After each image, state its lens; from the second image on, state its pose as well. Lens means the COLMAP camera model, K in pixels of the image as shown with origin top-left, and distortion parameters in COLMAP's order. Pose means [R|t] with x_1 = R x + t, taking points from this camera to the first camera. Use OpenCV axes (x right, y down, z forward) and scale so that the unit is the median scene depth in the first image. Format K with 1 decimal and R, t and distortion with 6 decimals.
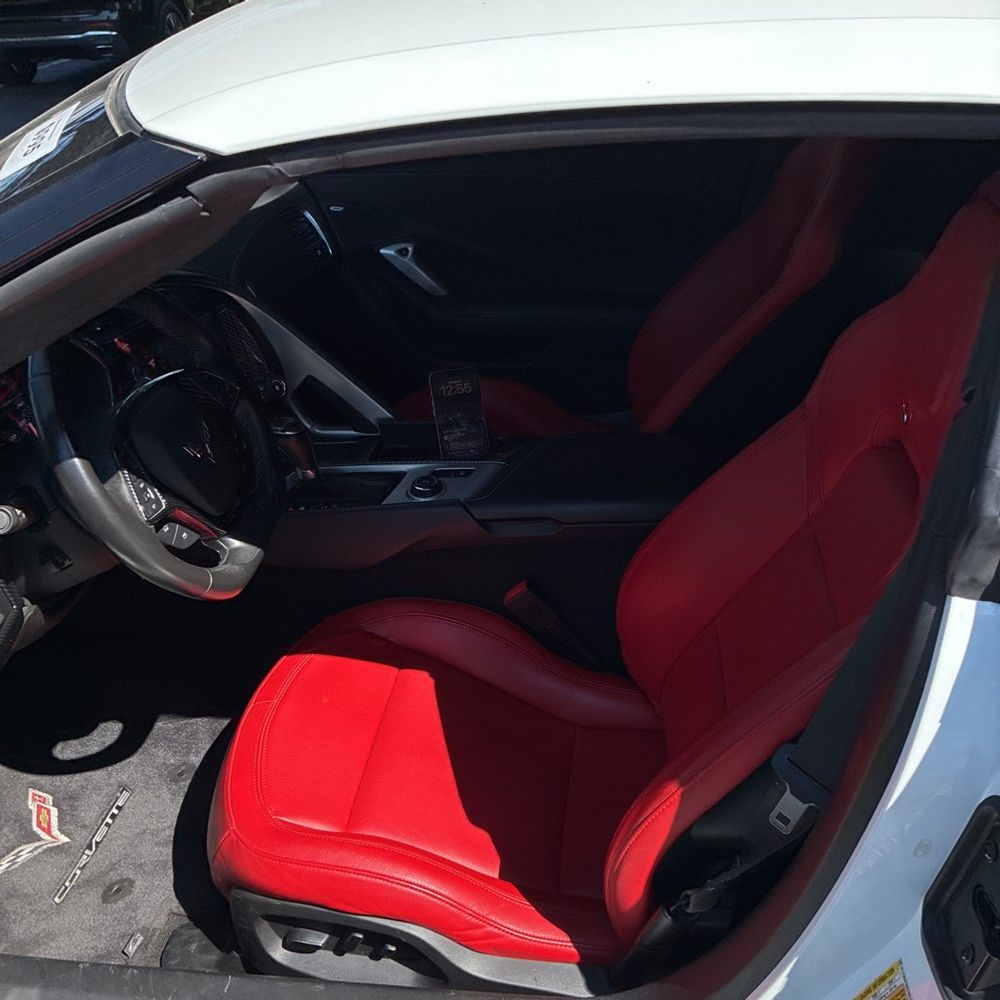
lens RADIAL K [[1006.1, 0, 488.5], [0, 1006.1, 498.1], [0, 0, 1]] dist [0.005155, 0.021309]
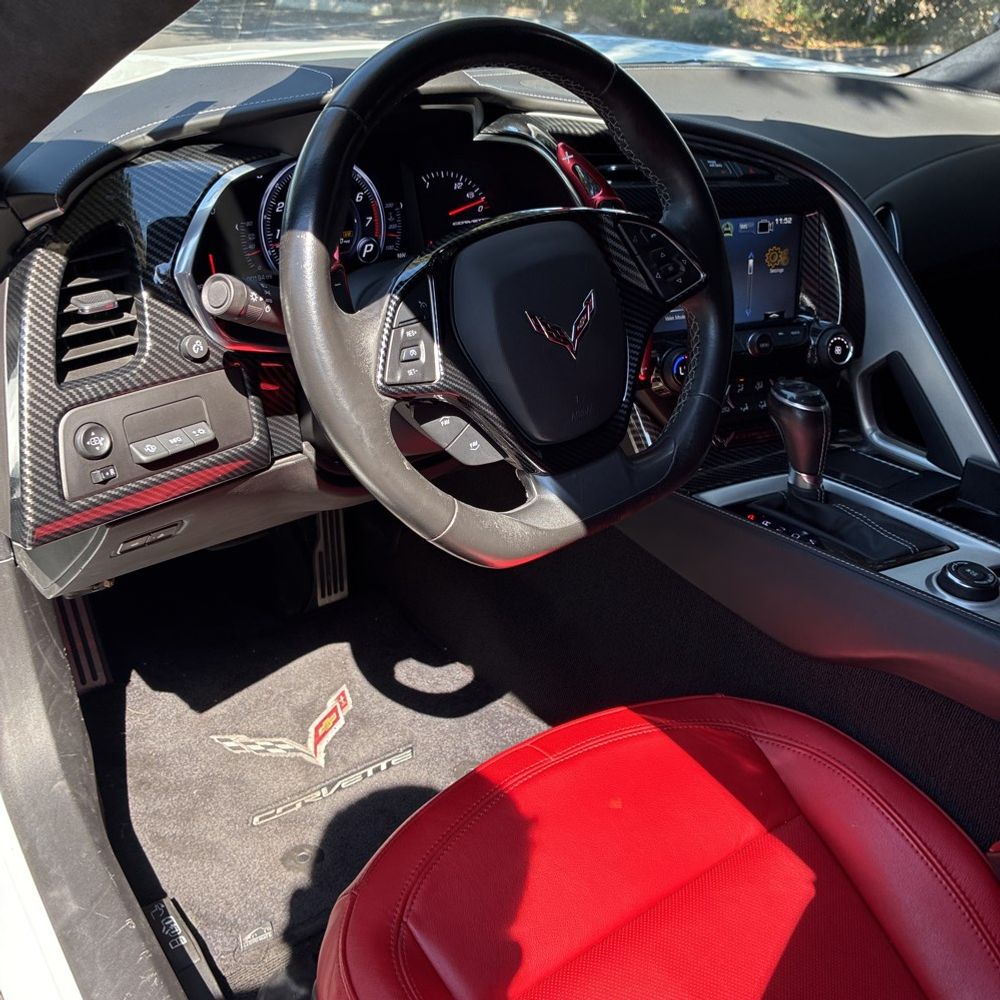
lens RADIAL K [[1006.1, 0, 488.5], [0, 1006.1, 498.1], [0, 0, 1]] dist [0.005155, 0.021309]
pose [[0.700401, 0.414767, -0.580868, 0.056061], [-0.423433, 0.896602, 0.129648, -0.012661], [0.574581, 0.155153, 0.803607, 0.388337]]
